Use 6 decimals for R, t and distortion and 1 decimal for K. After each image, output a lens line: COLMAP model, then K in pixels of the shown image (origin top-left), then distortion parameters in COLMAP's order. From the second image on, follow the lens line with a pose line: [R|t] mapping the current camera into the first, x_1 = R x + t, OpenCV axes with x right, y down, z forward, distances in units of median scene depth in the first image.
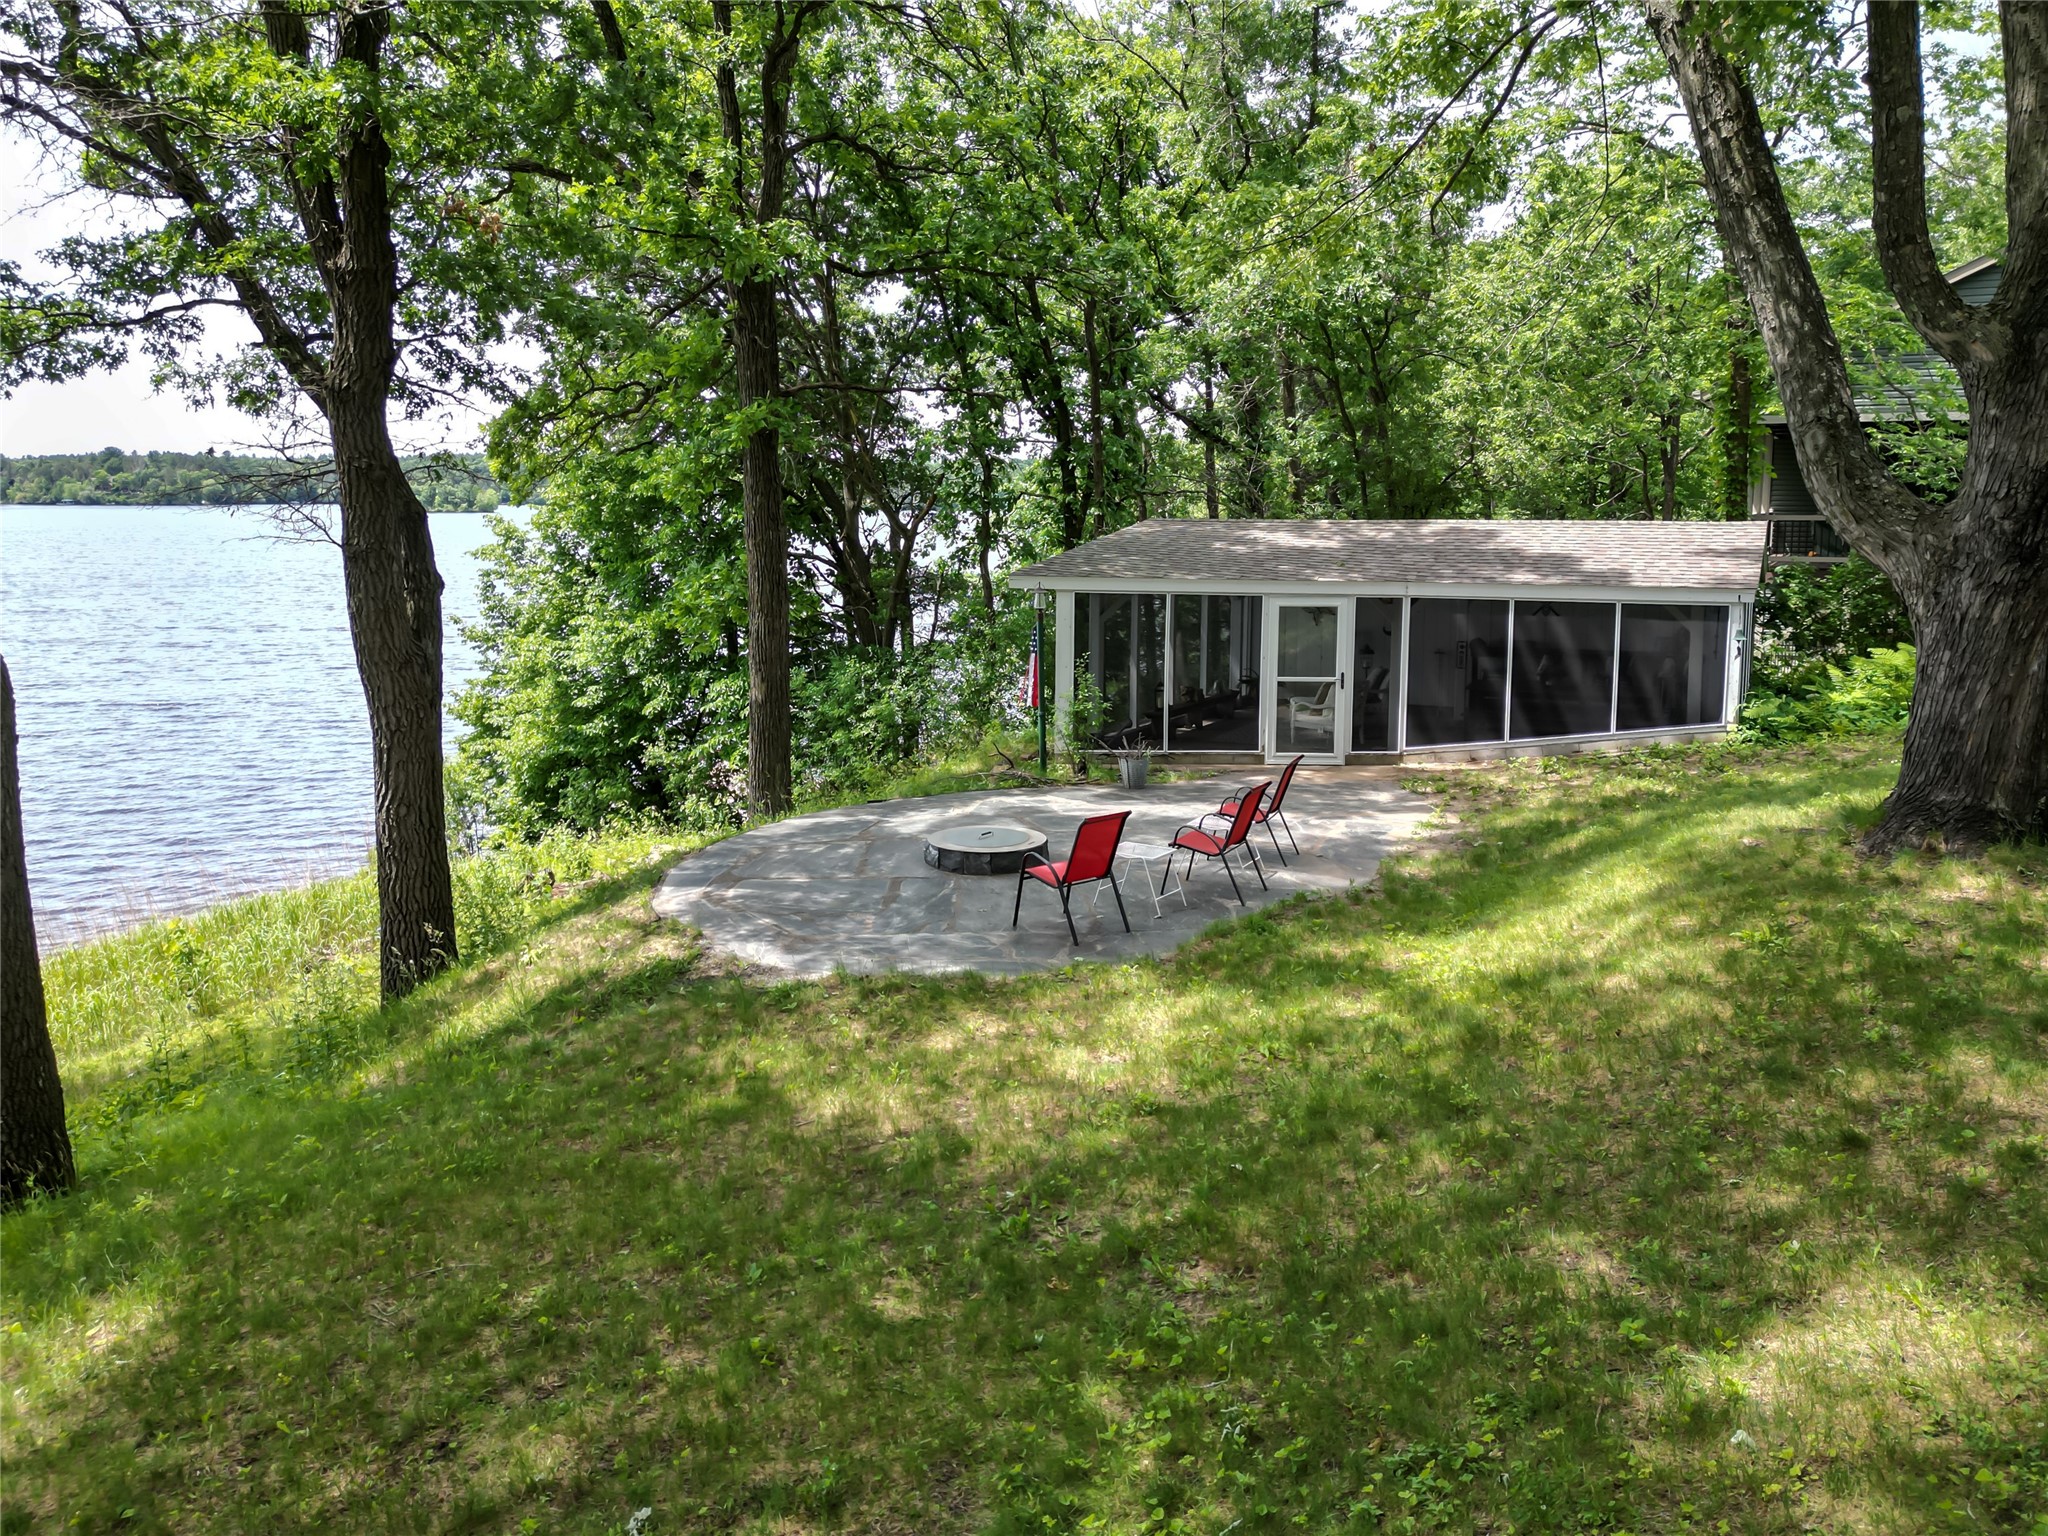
lens RADIAL K [[1422.7, 0, 1024.0], [0, 1422.7, 768.0], [0, 0, 1]] dist [0.095912, -0.096195]
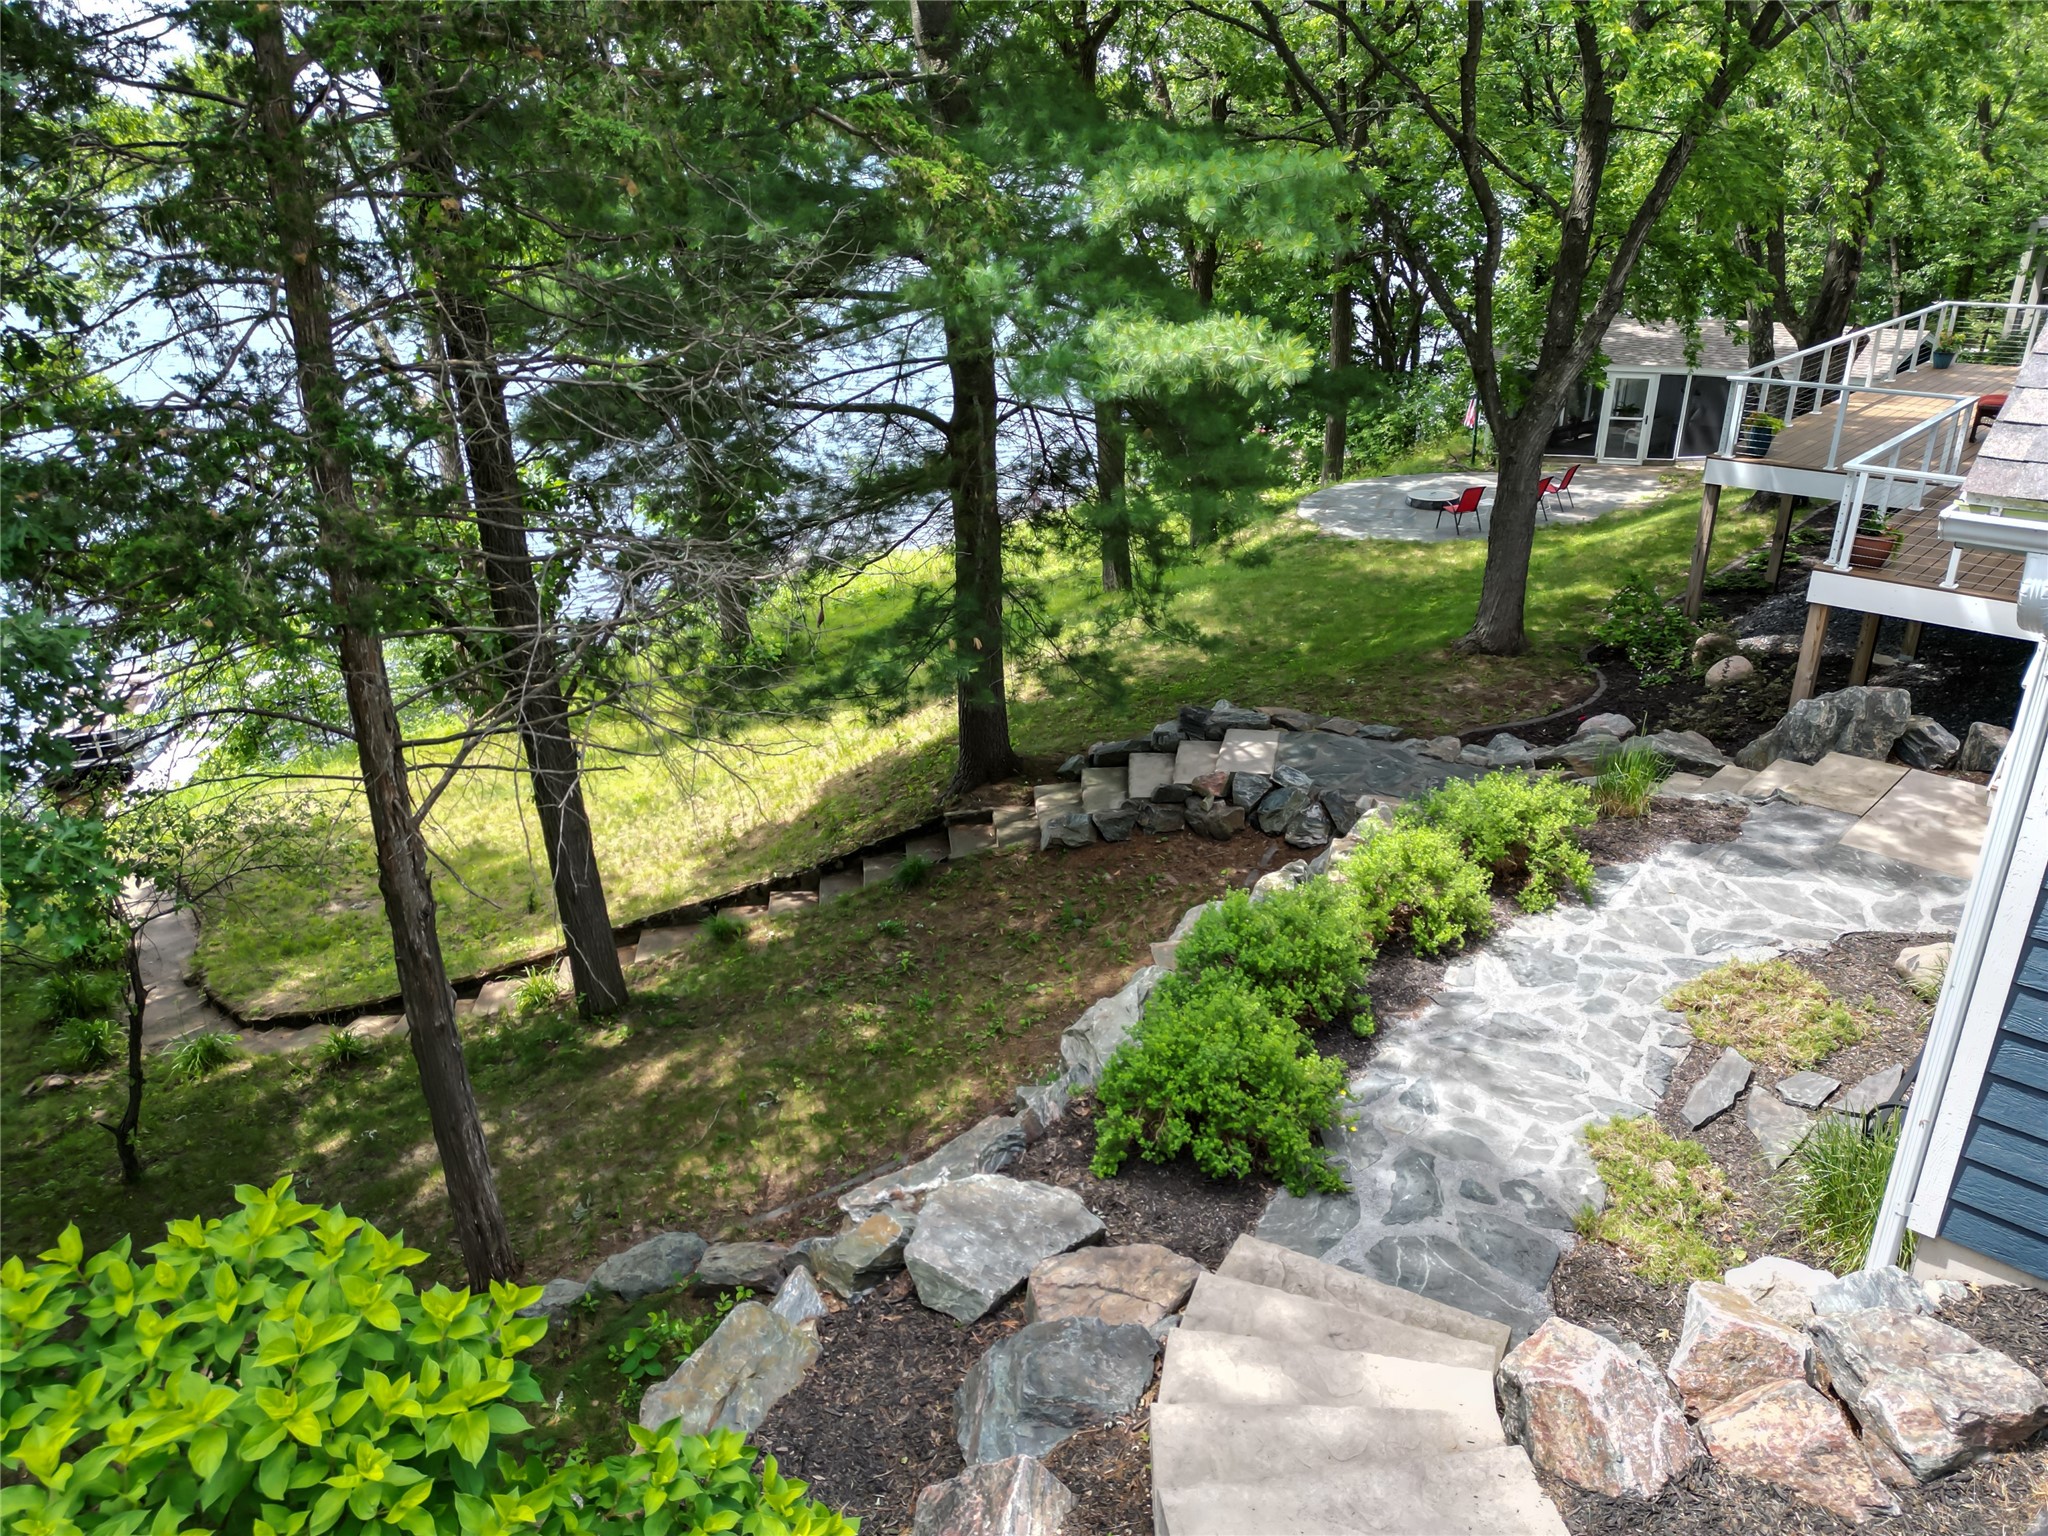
lens RADIAL K [[1422.7, 0, 1024.0], [0, 1422.7, 768.0], [0, 0, 1]] dist [0.095912, -0.096195]
pose [[0.942998, 0.112817, -0.313092, 0.103492], [-0.036116, 0.969923, 0.240717, -0.048617], [0.330832, -0.215688, 0.918711, -1.220753]]
